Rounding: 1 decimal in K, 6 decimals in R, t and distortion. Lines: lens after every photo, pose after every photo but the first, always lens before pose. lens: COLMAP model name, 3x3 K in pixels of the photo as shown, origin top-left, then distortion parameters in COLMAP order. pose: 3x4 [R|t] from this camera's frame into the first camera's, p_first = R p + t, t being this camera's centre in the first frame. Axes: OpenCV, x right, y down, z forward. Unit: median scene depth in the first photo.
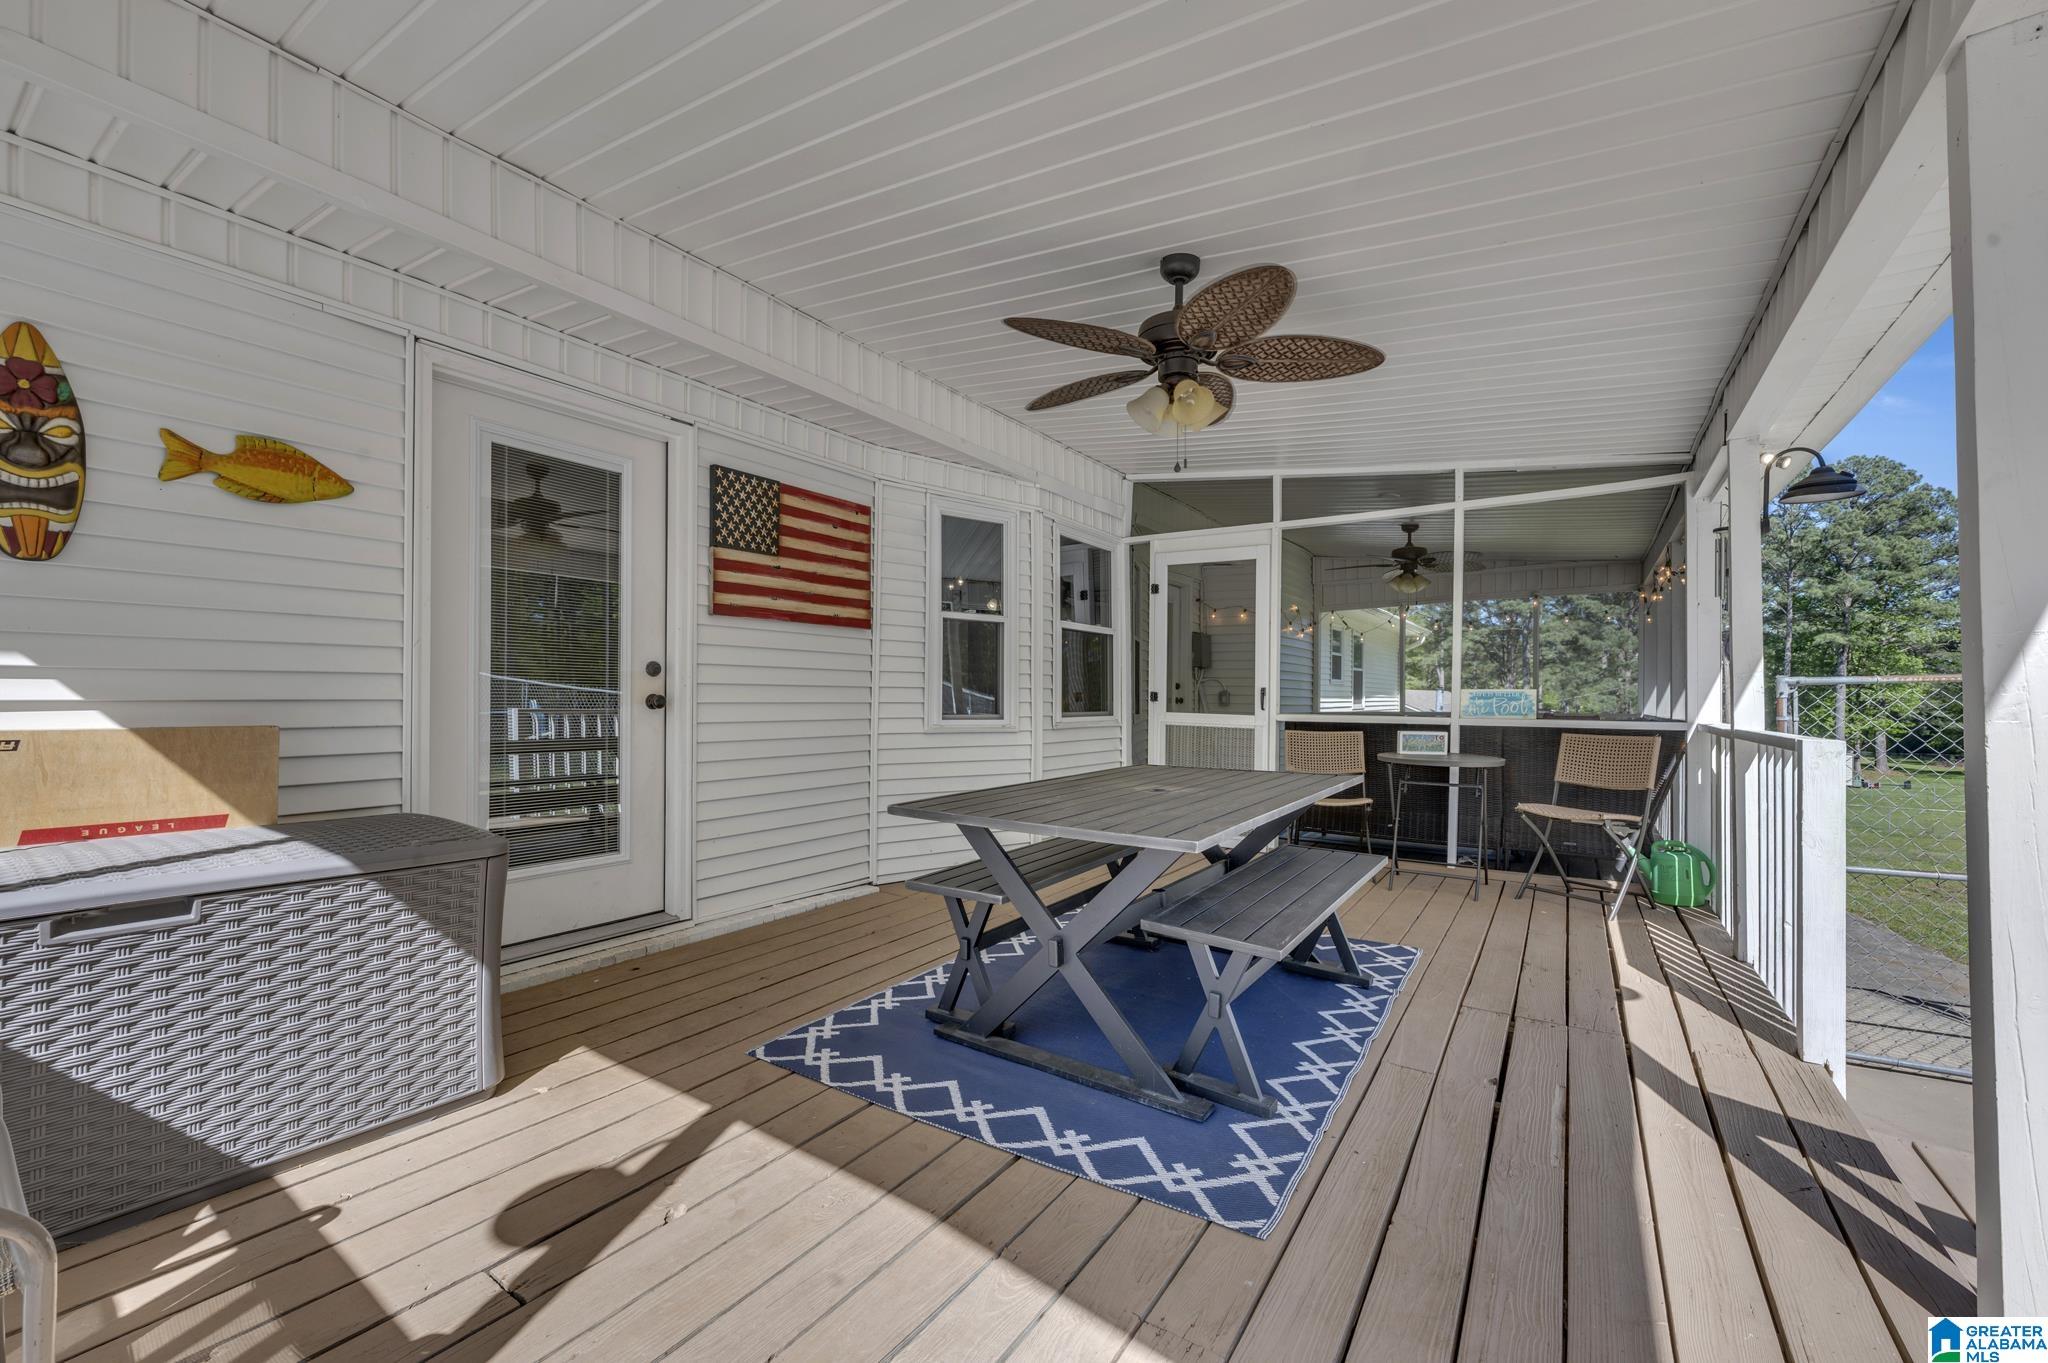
lens RADIAL K [[822.9, 0, 1018.6], [0, 822.9, 697.1], [0, 0, 1]] dist [0.001380, 0.000166]
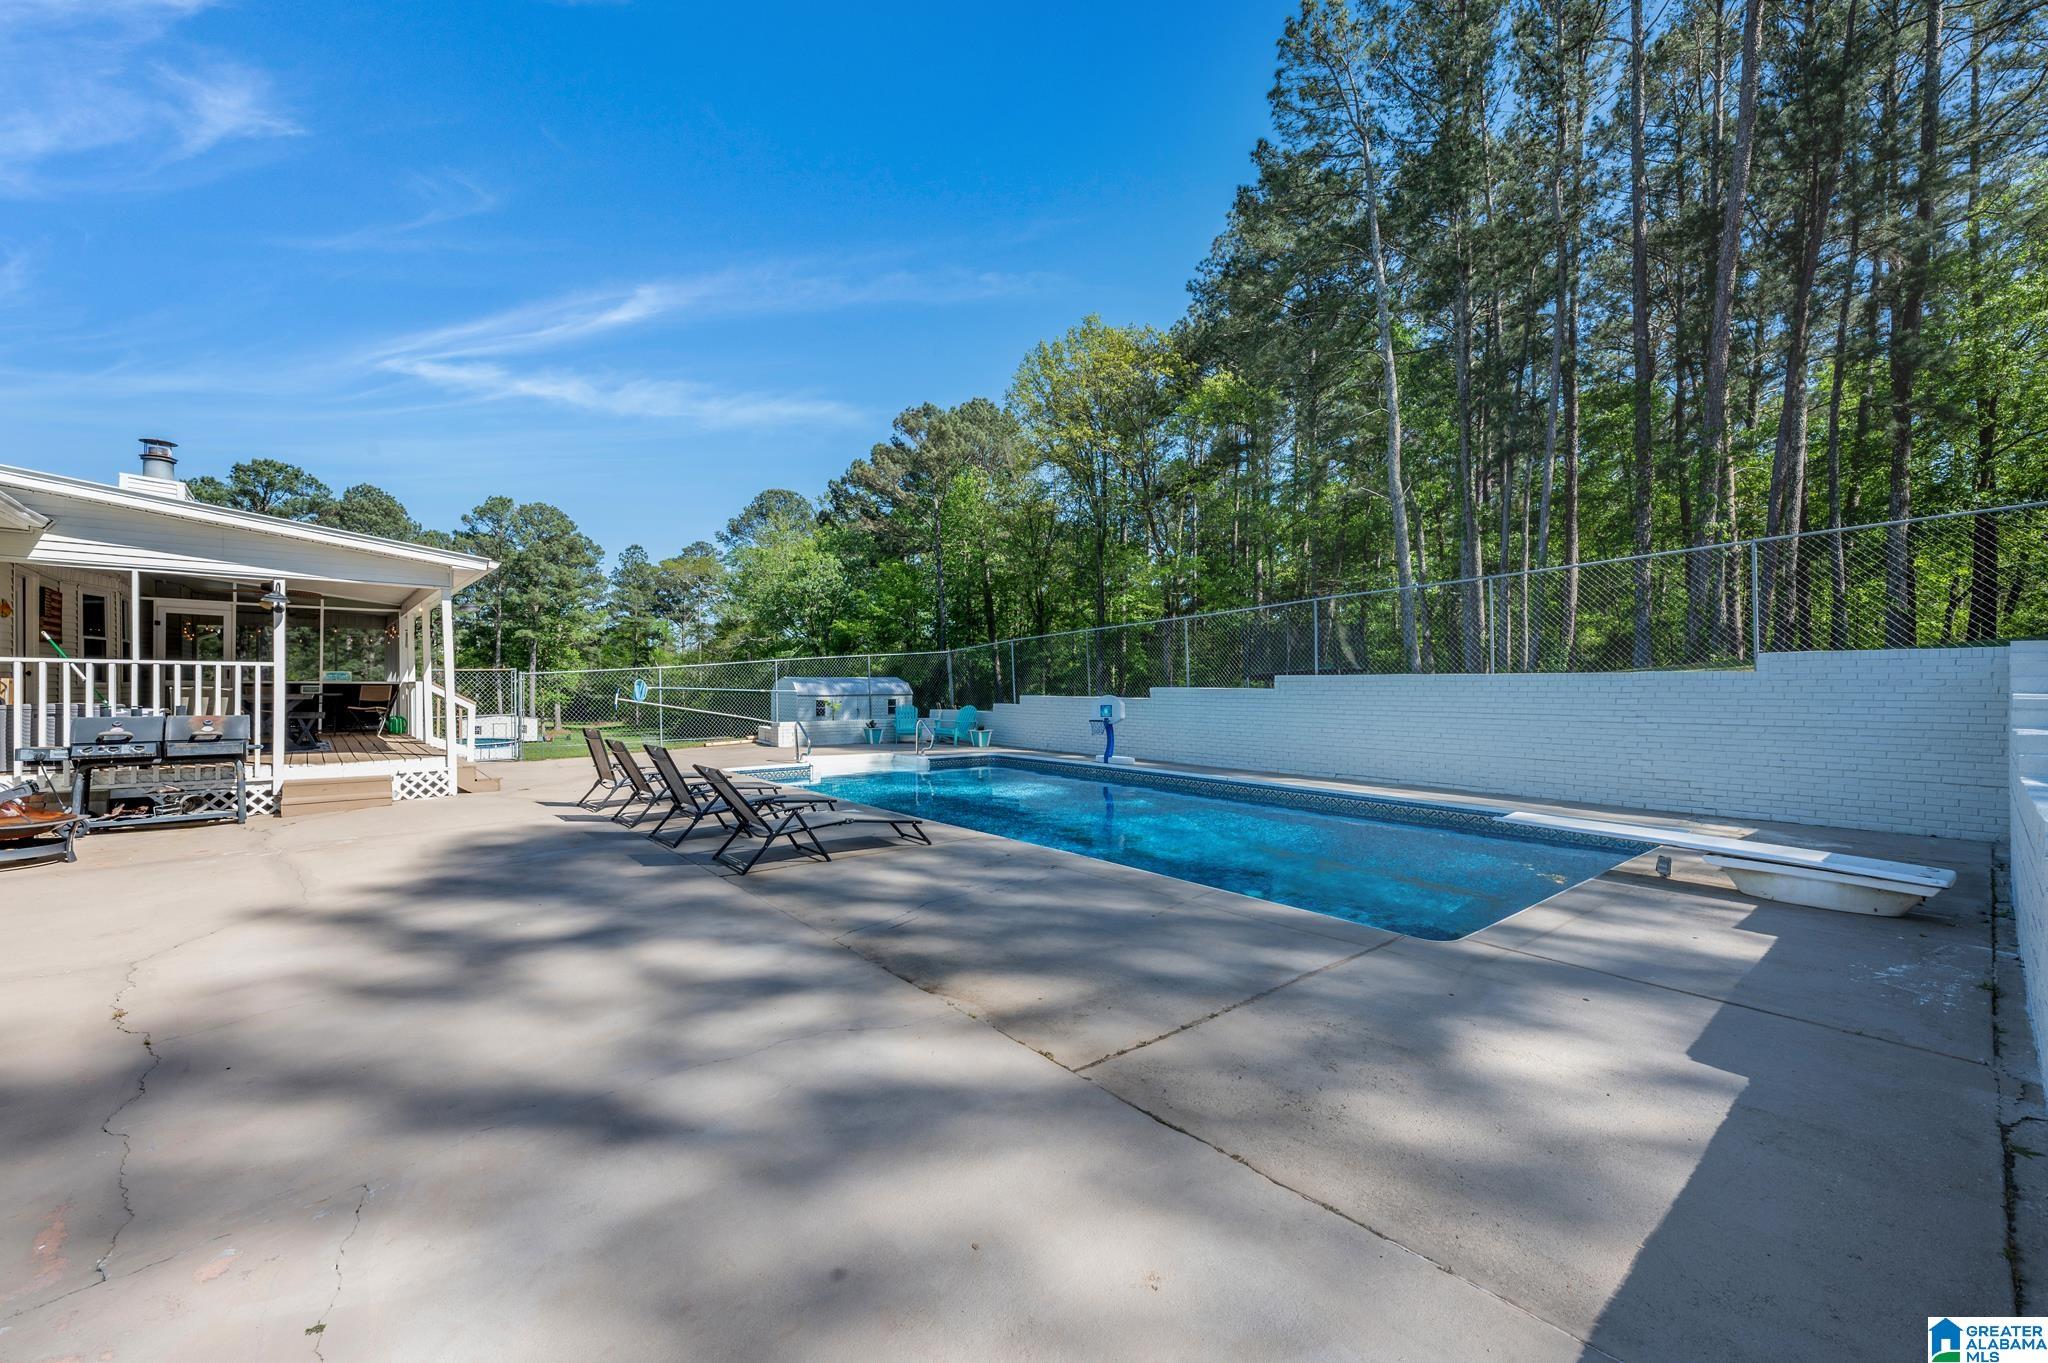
lens RADIAL K [[822.1, 0, 1025.2], [0, 822.1, 688.1], [0, 0, 1]] dist [-0.000037, 0.000089]
pose [[0.257794, -0.009294, 0.966155, -0.109991], [-0.003181, 0.999940, 0.010467, 0.000723], [-0.966195, -0.005771, 0.257749, -0.144585]]
